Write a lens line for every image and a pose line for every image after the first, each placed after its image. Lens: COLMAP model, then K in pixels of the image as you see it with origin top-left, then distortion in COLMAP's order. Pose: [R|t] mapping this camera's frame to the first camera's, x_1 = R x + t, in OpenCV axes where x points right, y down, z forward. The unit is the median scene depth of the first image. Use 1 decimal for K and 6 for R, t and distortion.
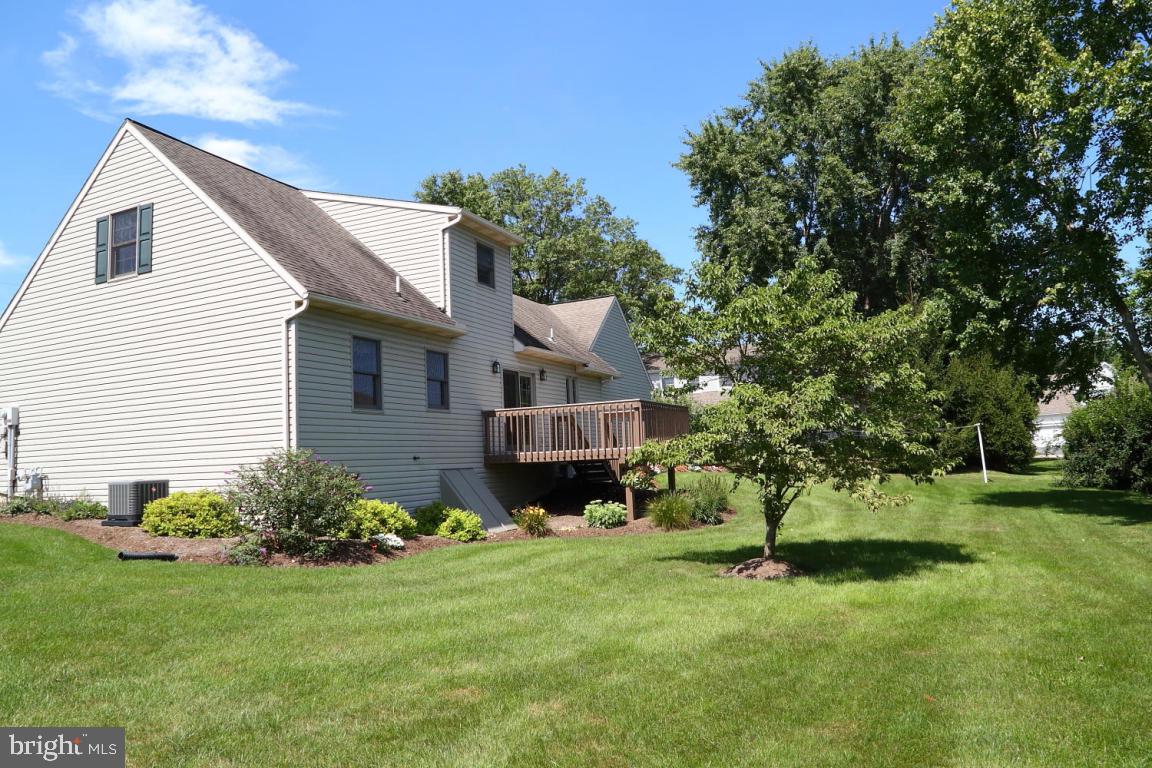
lens RADIAL K [[792.1, 0, 576.0], [0, 792.1, 384.0], [0, 0, 1]] dist [0.054634, -0.125141]
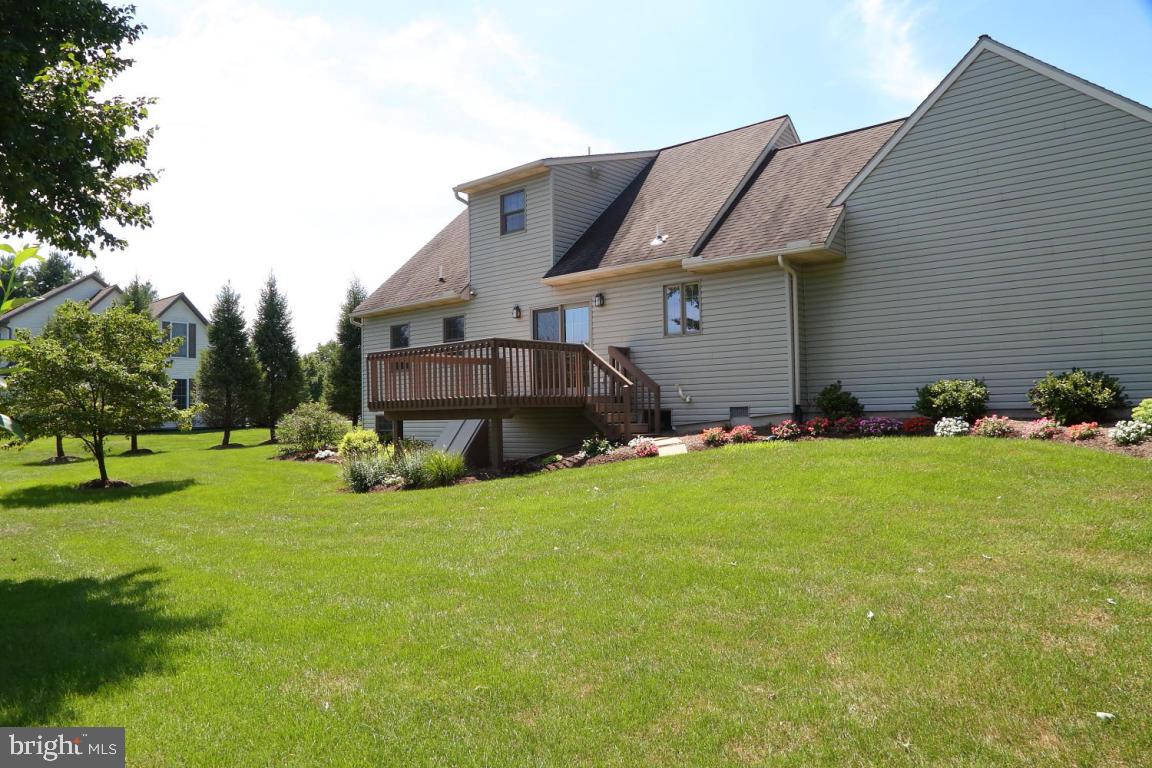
lens RADIAL K [[792.1, 0, 576.0], [0, 792.1, 384.0], [0, 0, 1]] dist [0.054634, -0.125141]
pose [[-0.287991, 0.030513, -0.957147, 0.786255], [0.137651, 0.990432, -0.009843, 0.083037], [0.947688, -0.134587, -0.289436, 1.266057]]
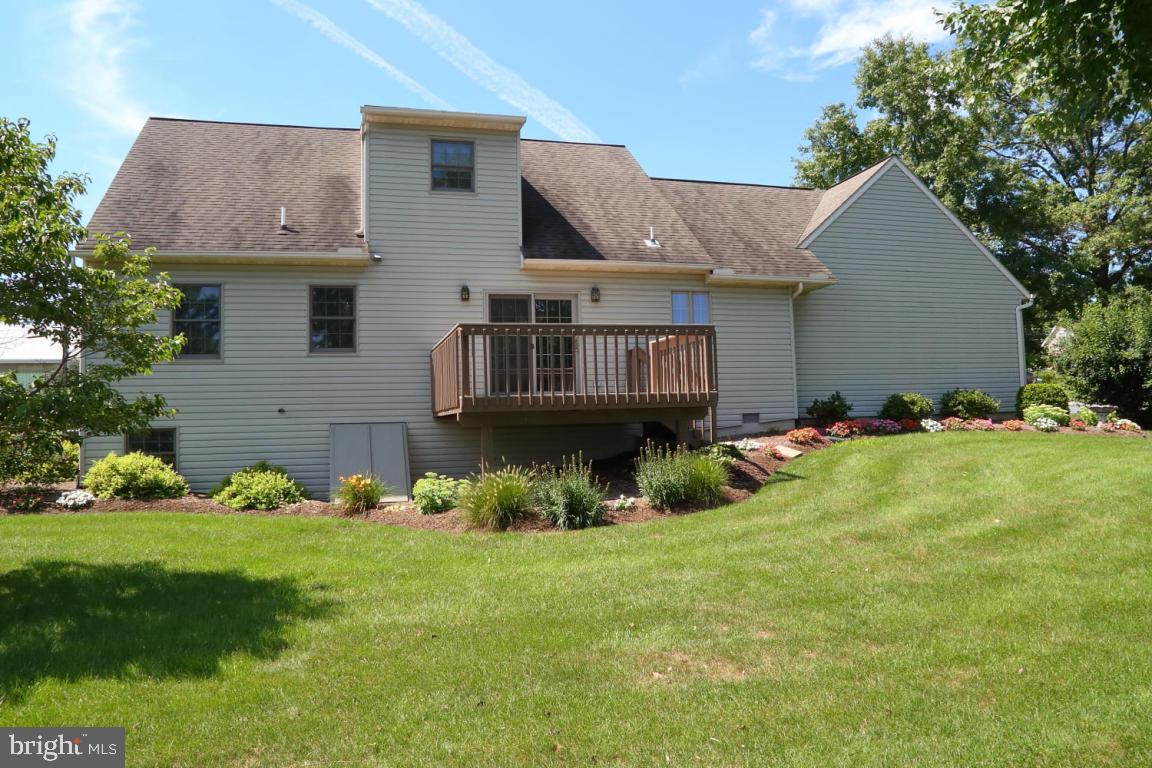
lens RADIAL K [[792.1, 0, 576.0], [0, 792.1, 384.0], [0, 0, 1]] dist [0.054634, -0.125141]
pose [[0.629958, -0.011728, -0.776541, 0.541381], [0.076172, 0.995998, 0.046751, 0.037190], [0.772885, -0.088602, 0.628330, 0.549057]]
